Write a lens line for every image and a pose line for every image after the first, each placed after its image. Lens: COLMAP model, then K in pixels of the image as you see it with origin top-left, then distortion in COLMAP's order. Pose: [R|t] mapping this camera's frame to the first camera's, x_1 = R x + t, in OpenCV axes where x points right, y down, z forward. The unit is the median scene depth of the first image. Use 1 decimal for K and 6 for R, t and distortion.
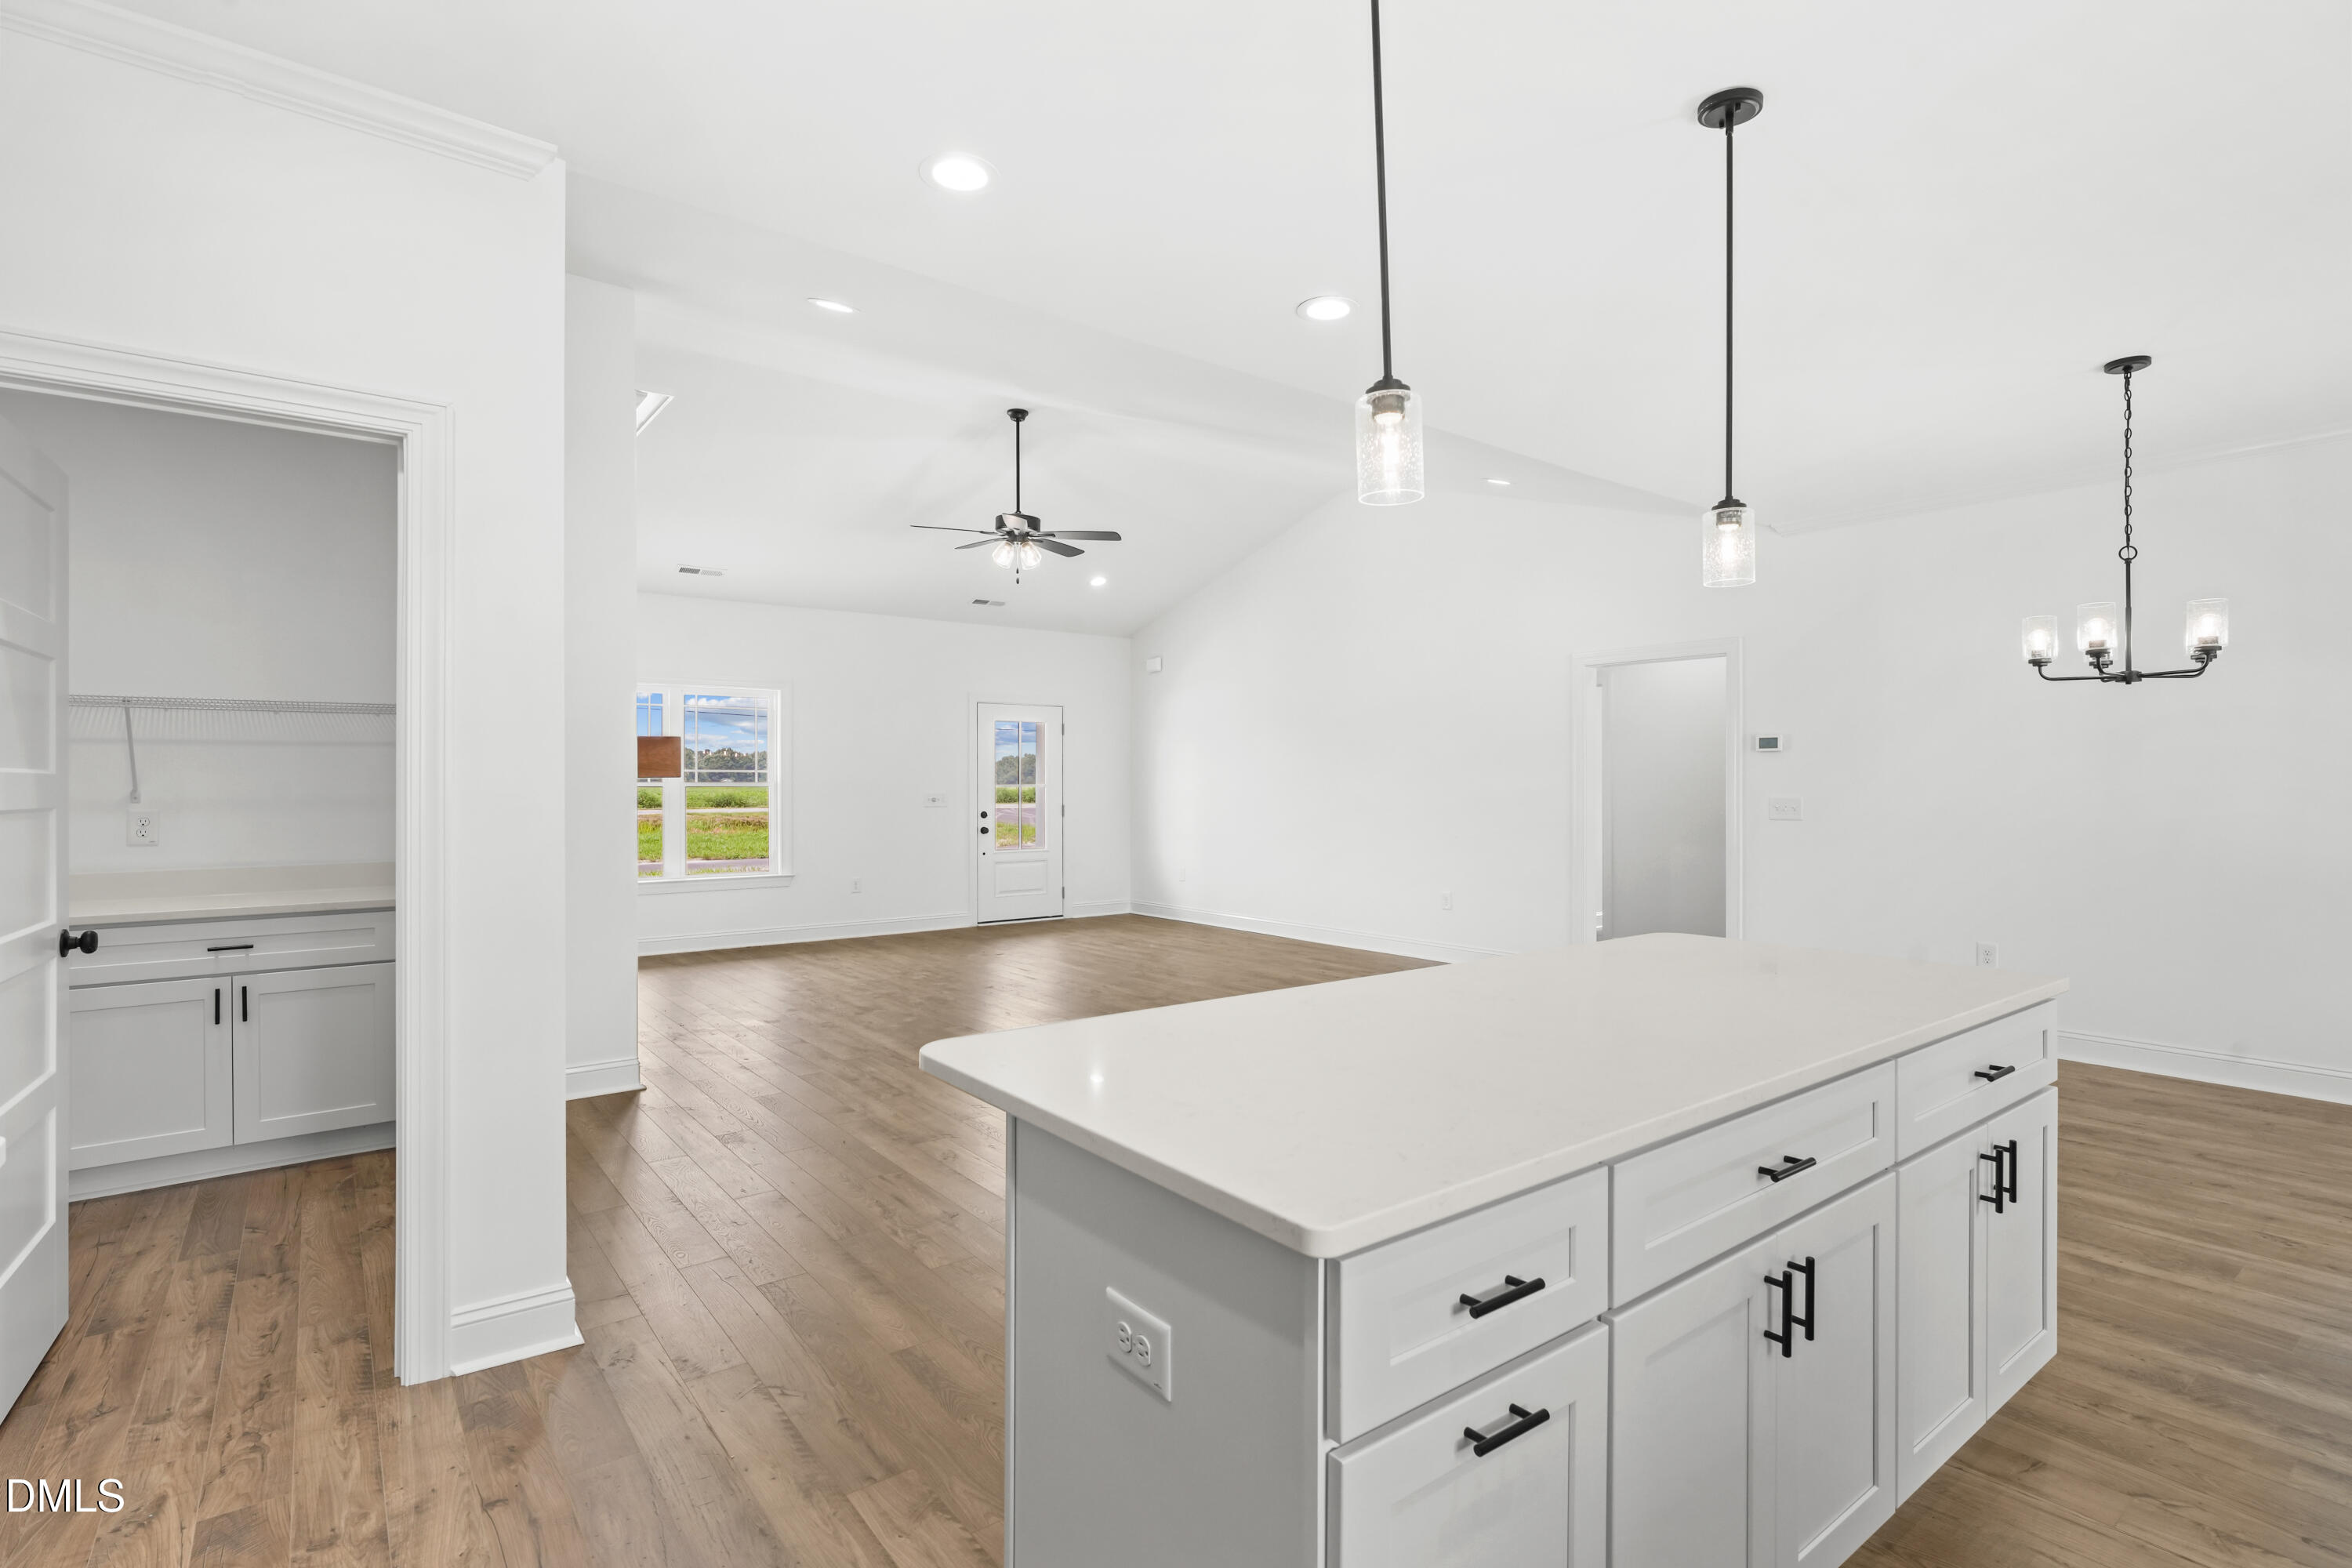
lens RADIAL K [[1118.3, 0, 1178.0], [0, 1118.3, 778.3], [0, 0, 1]] dist [-0.011121, 0.000320]
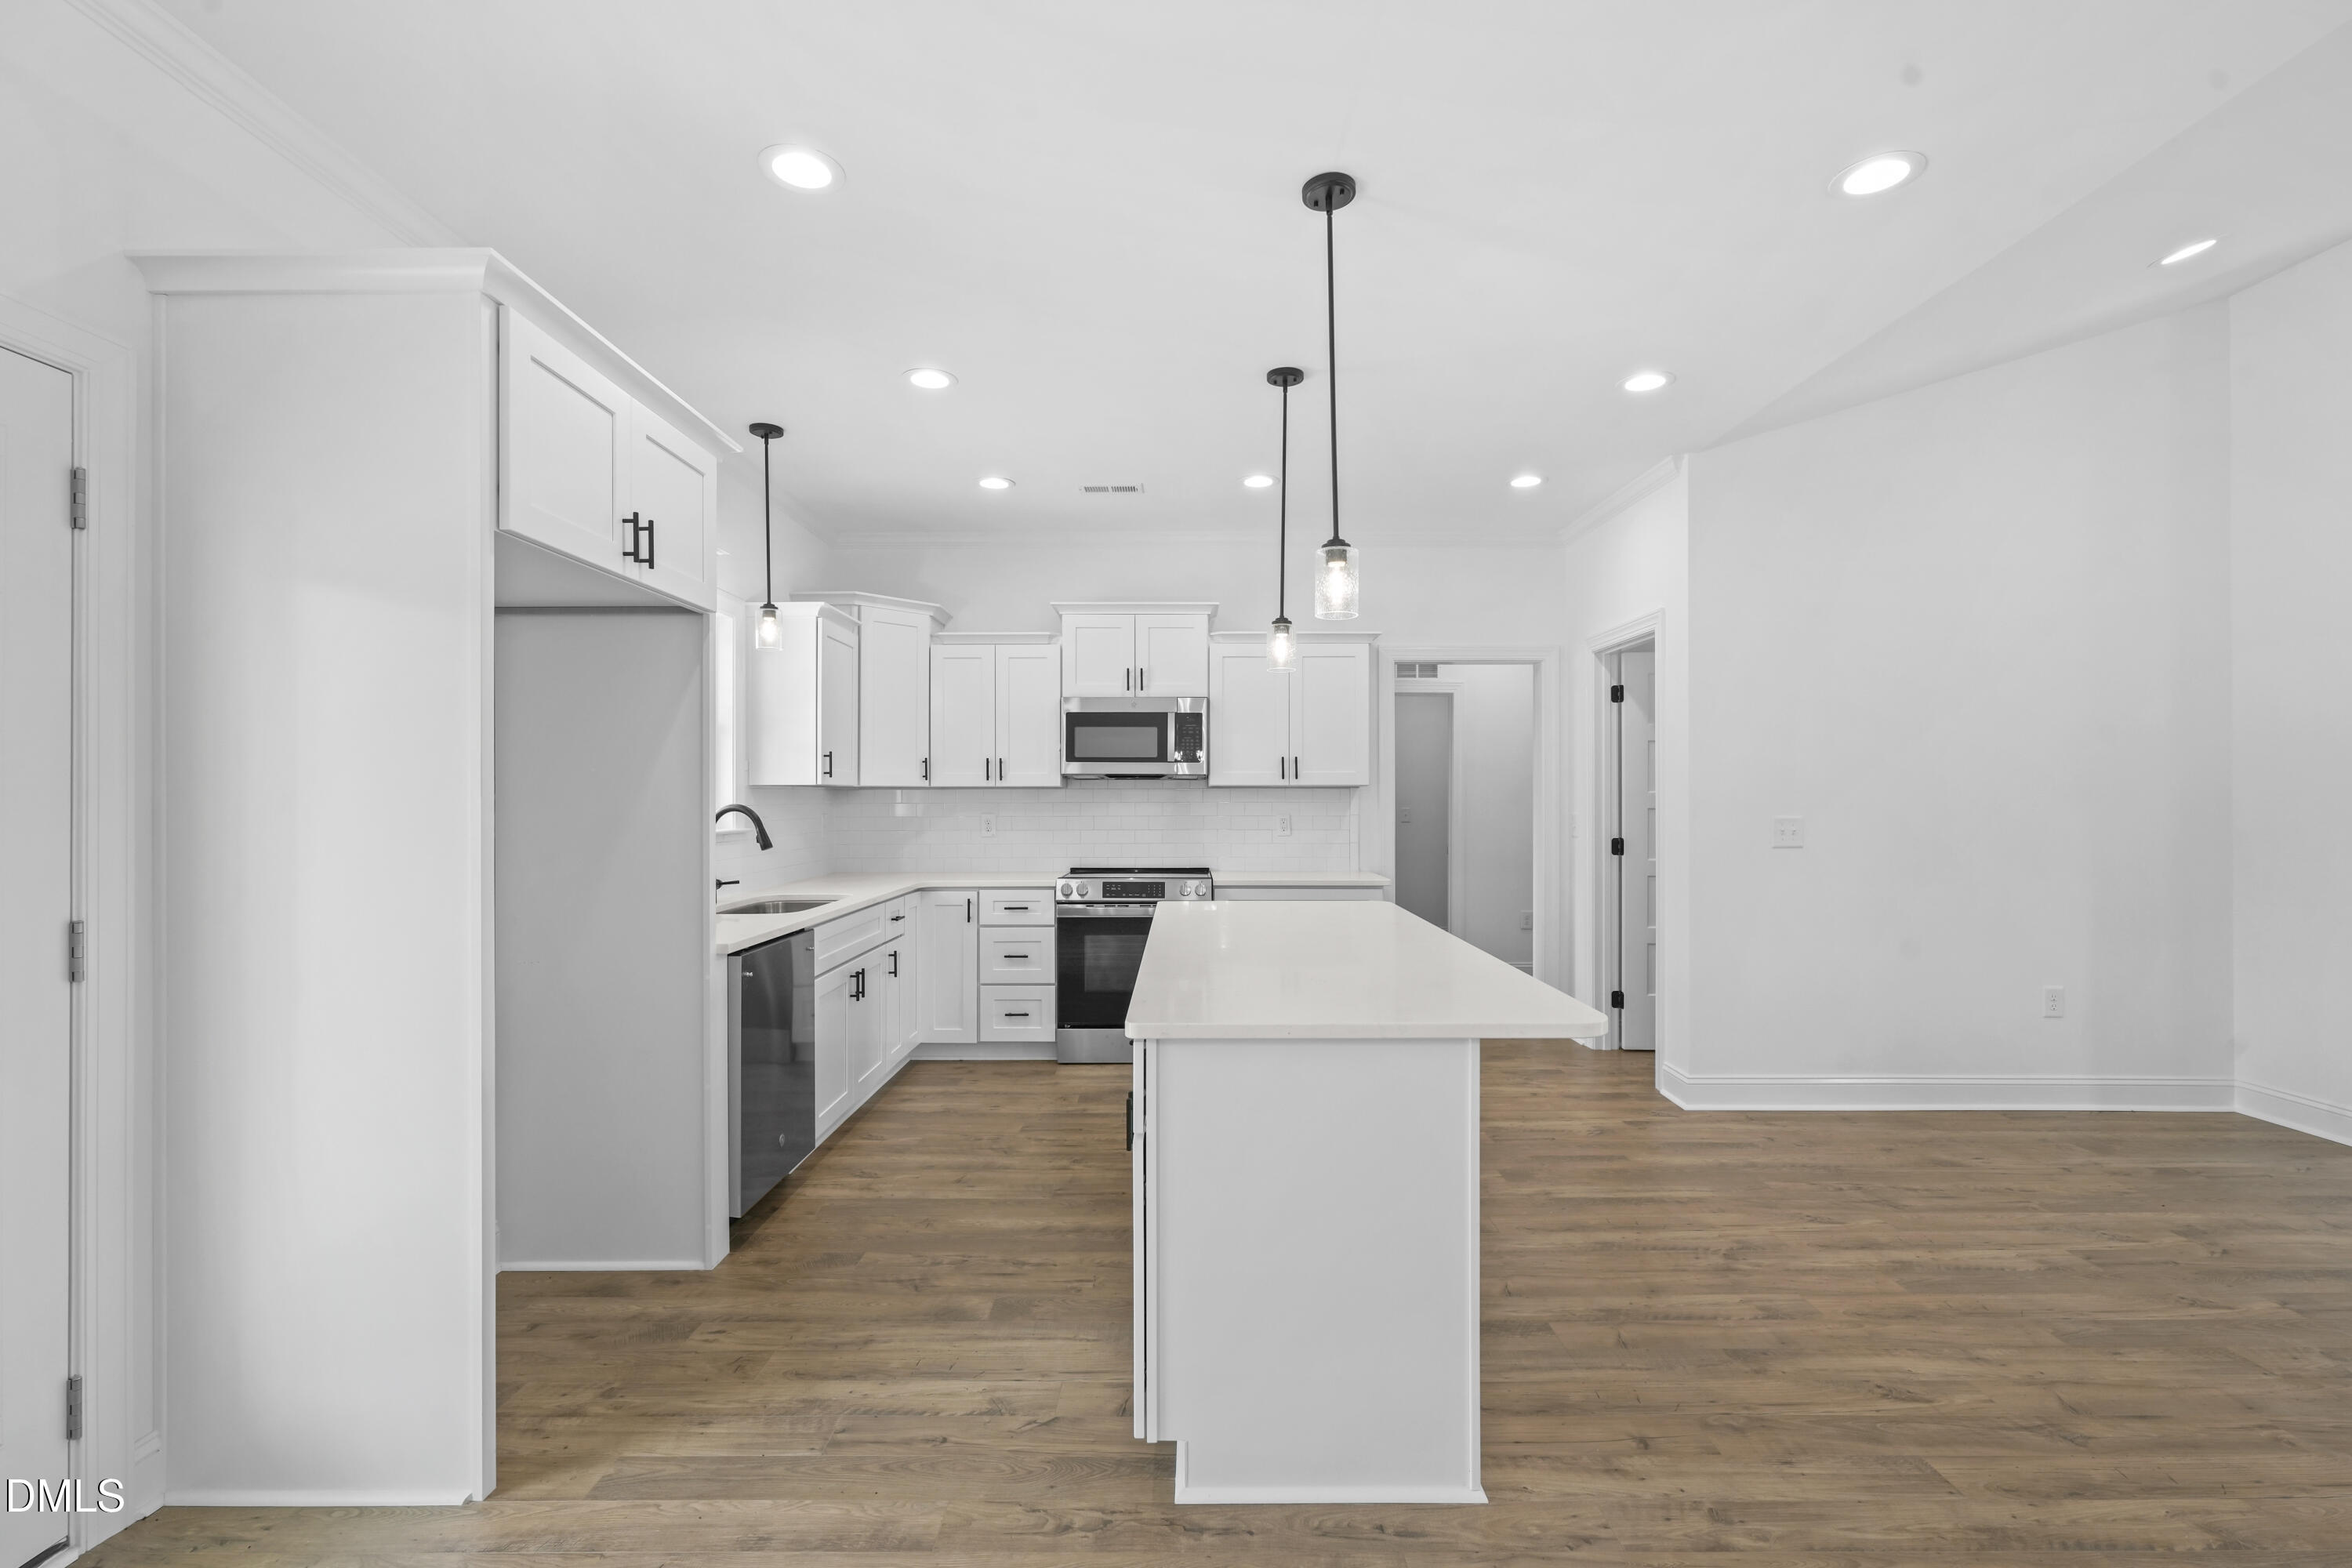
lens RADIAL K [[1052.3, 0, 1183.7], [0, 1052.3, 789.9], [0, 0, 1]] dist [-0.003051, 0.001760]
pose [[-0.605950, -0.004390, -0.795491, 0.497070], [0.004111, 0.999954, -0.008649, 0.001253], [0.795492, -0.008511, -0.605904, 0.532017]]
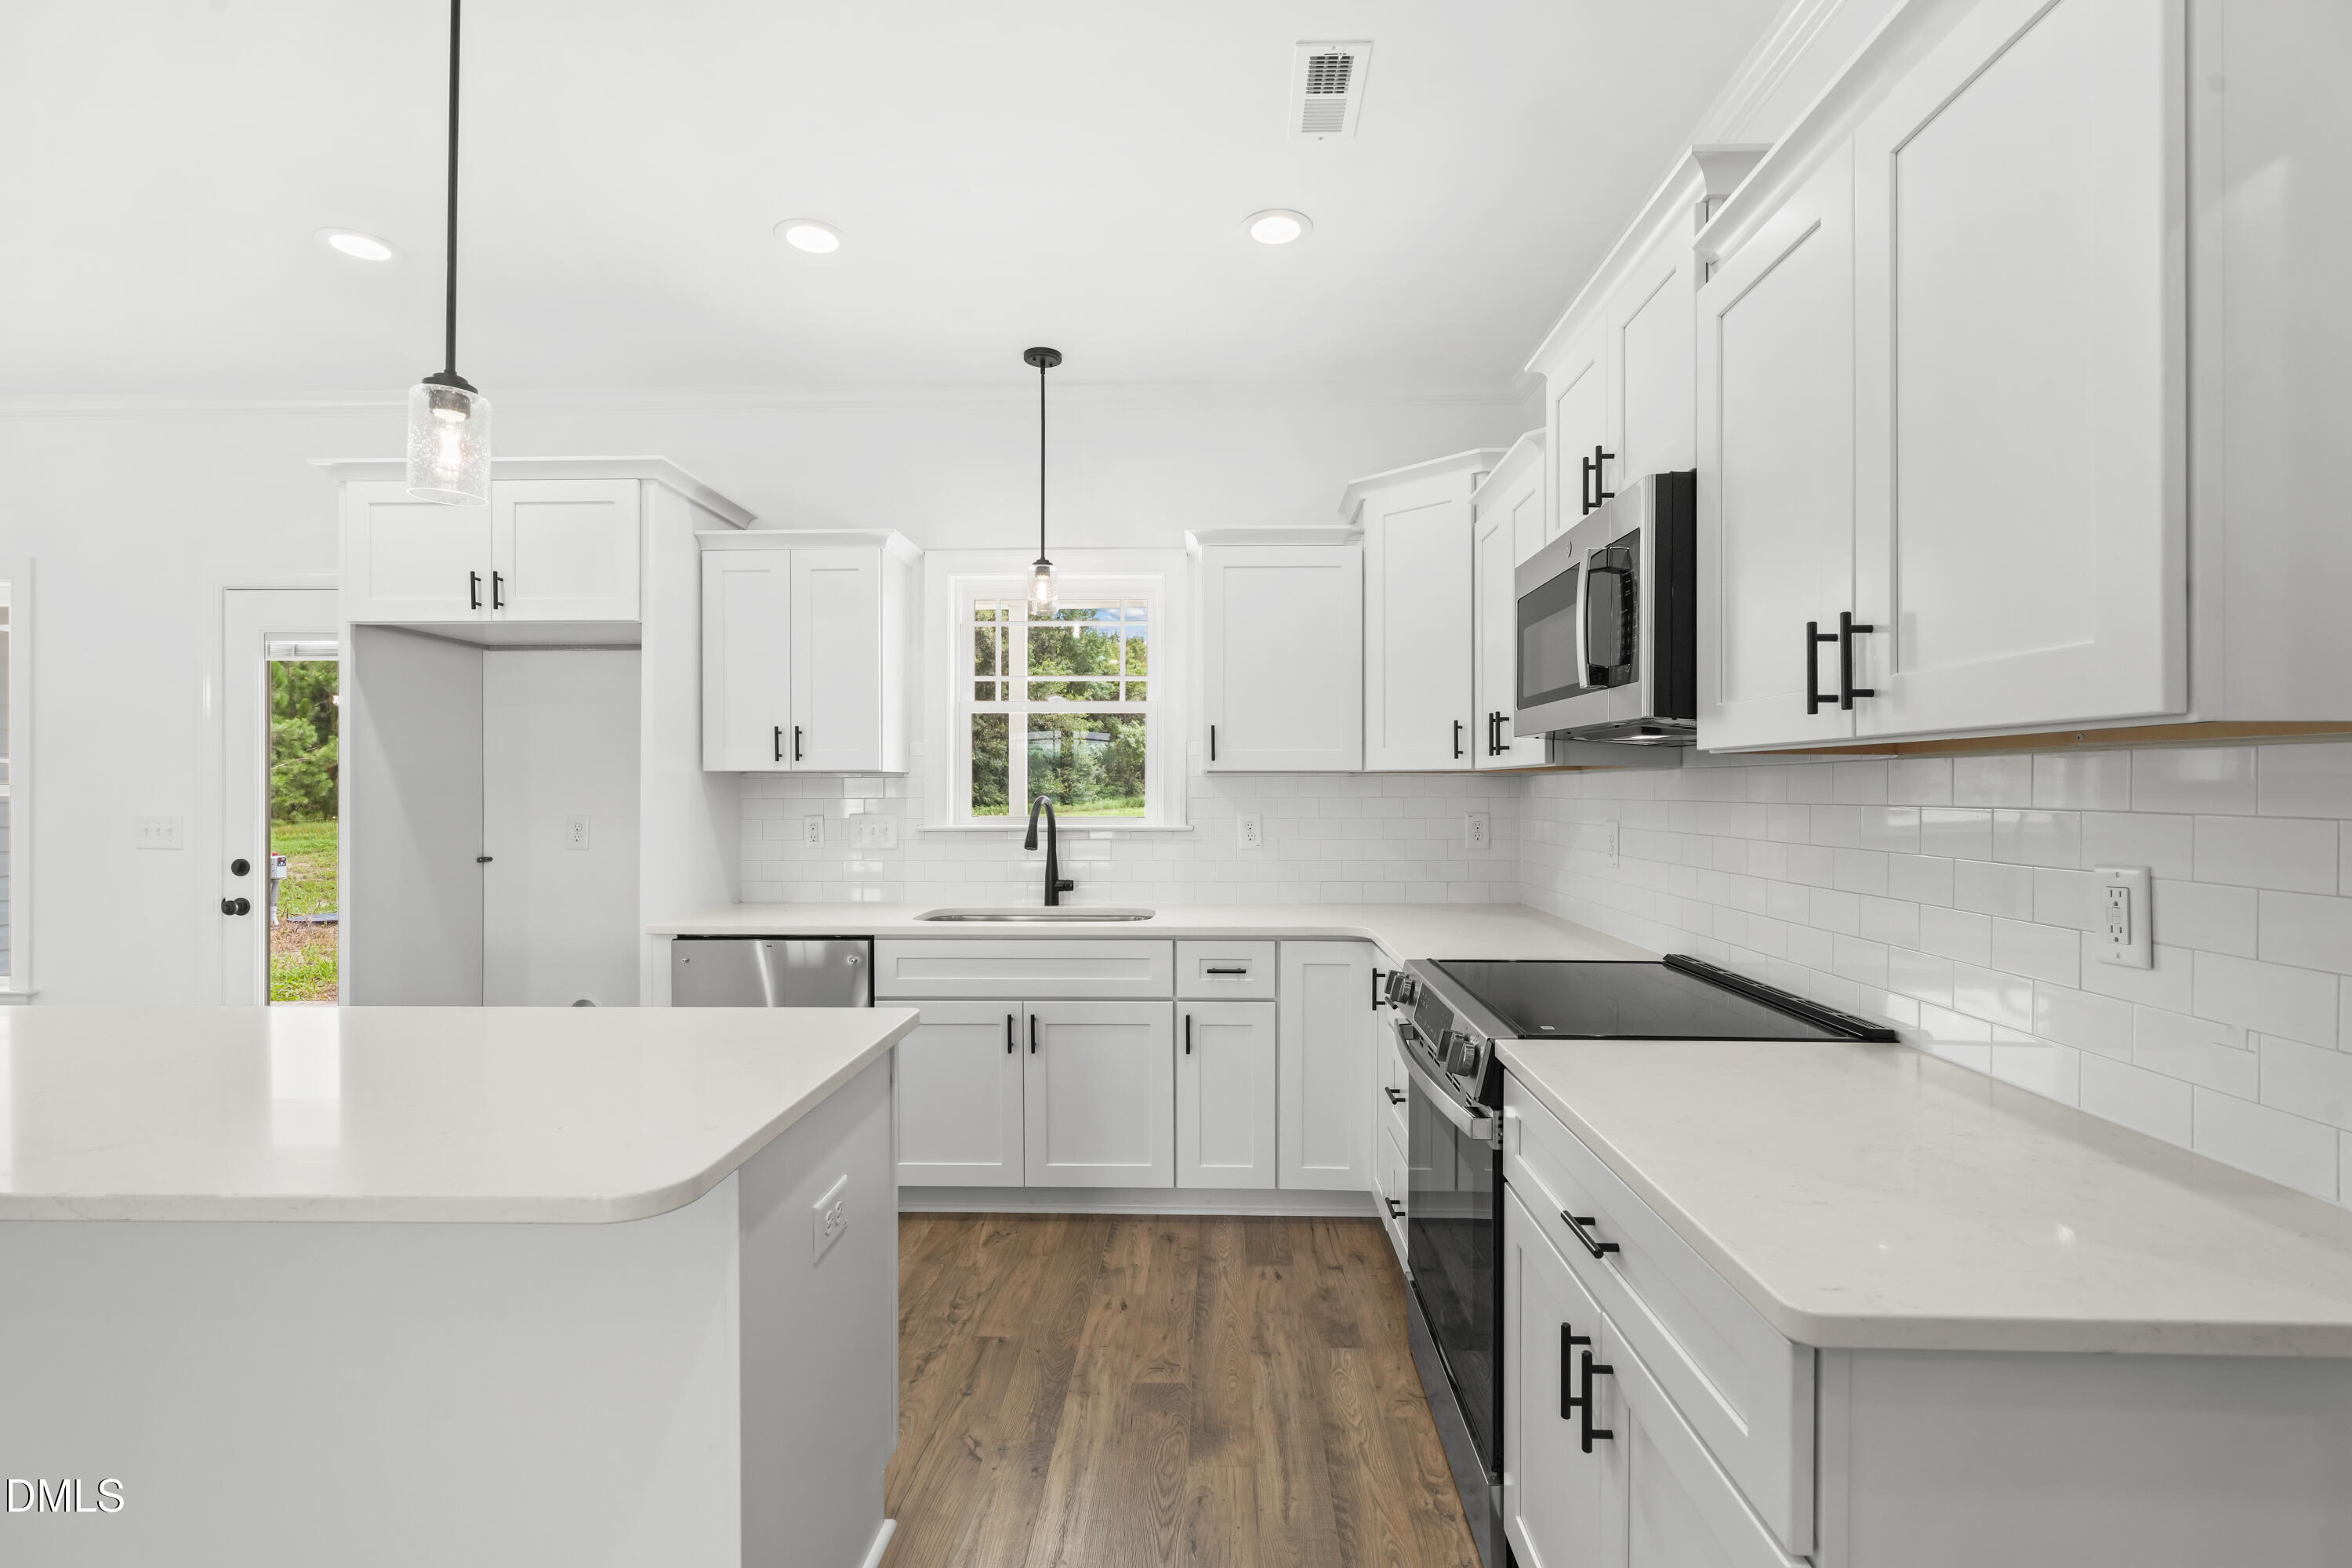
lens RADIAL K [[1052.3, 0, 1184.2], [0, 1052.3, 783.6], [0, 0, 1]] dist [-0.003051, 0.001760]
pose [[-0.776265, 0.005272, 0.630385, -0.219857], [0.000882, 0.999973, -0.007277, 0.001187], [-0.630406, -0.005093, -0.776249, 0.329360]]
